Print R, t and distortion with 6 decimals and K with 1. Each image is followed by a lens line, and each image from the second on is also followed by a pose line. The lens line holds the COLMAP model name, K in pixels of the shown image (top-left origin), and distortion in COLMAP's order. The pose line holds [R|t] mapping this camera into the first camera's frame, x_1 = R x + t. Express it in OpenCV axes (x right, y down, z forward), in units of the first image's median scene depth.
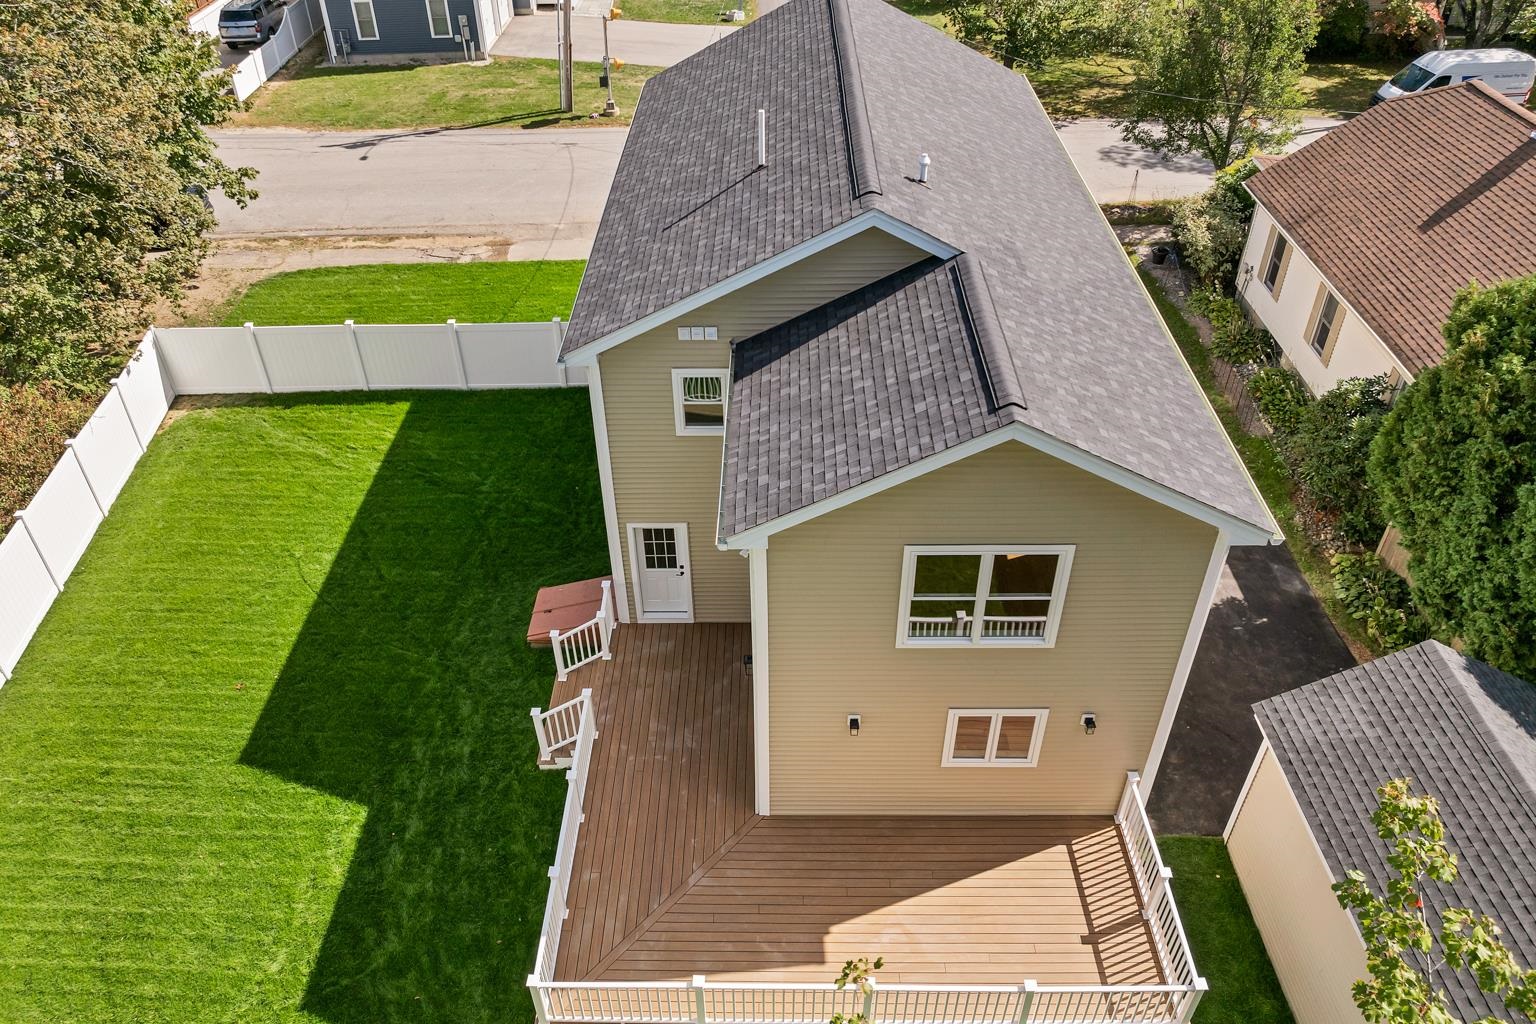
lens RADIAL K [[1130.4, 0, 768.0], [0, 1130.4, 512.0], [0, 0, 1]] dist [-0.003064, -0.000728]
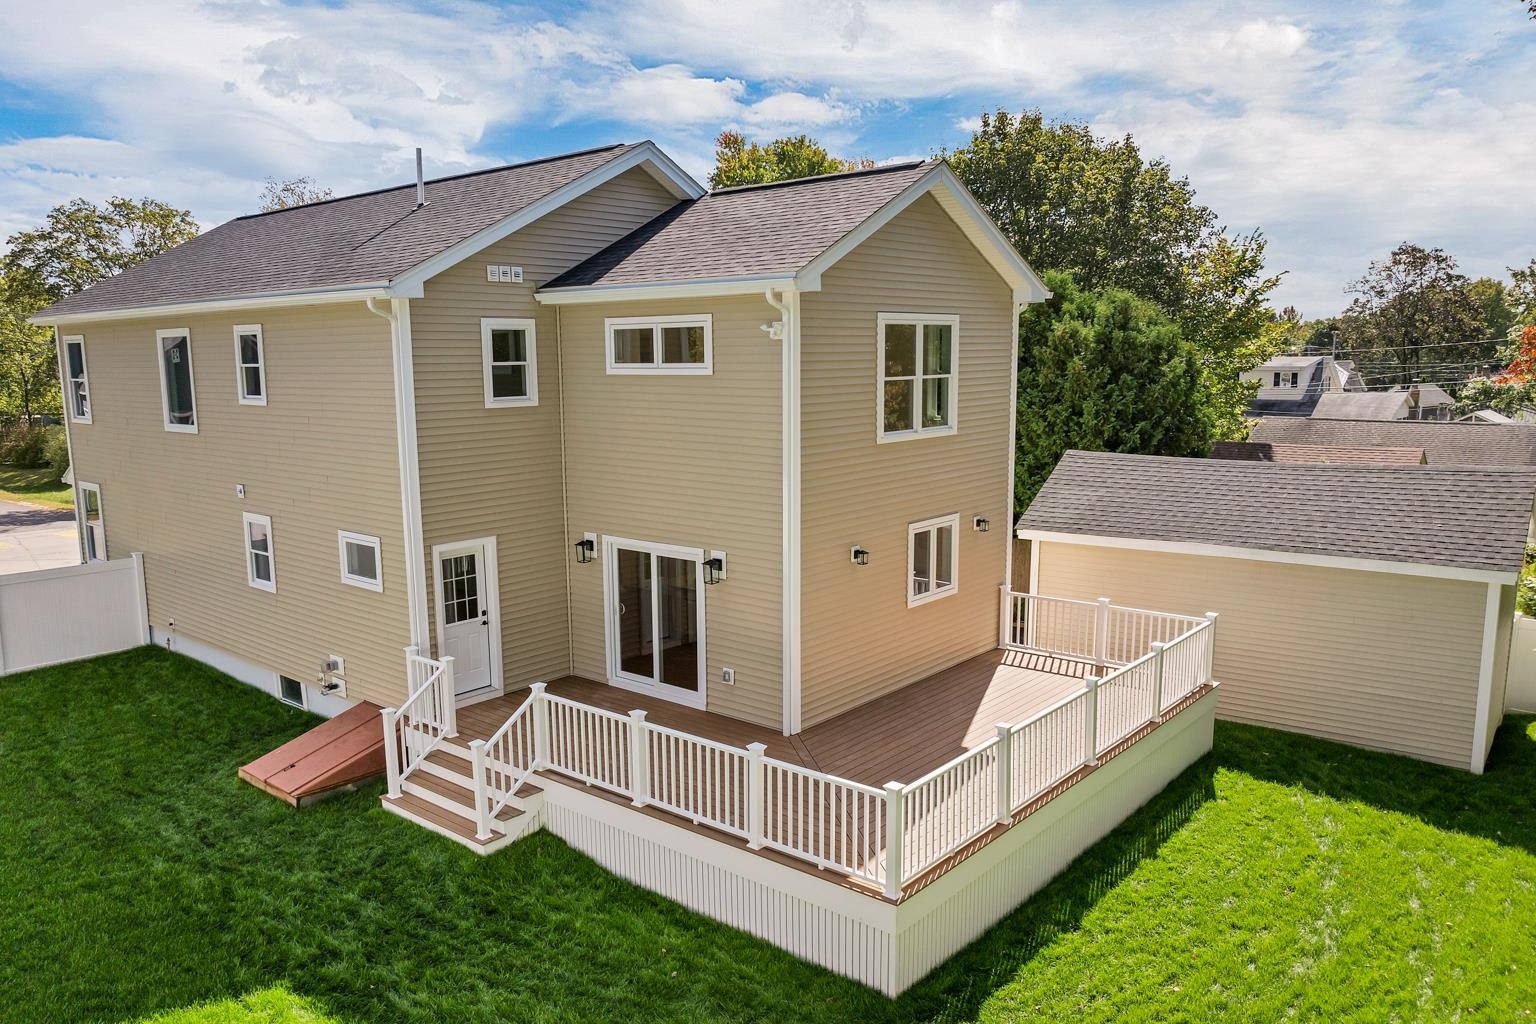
lens RADIAL K [[1130.4, 0, 768.0], [0, 1130.4, 512.0], [0, 0, 1]] dist [-0.003064, -0.000728]
pose [[0.640640, -0.116445, 0.758960, -0.623755], [0.471884, 0.839454, -0.269523, 0.341205], [-0.605728, 0.530808, 0.592736, 0.419903]]
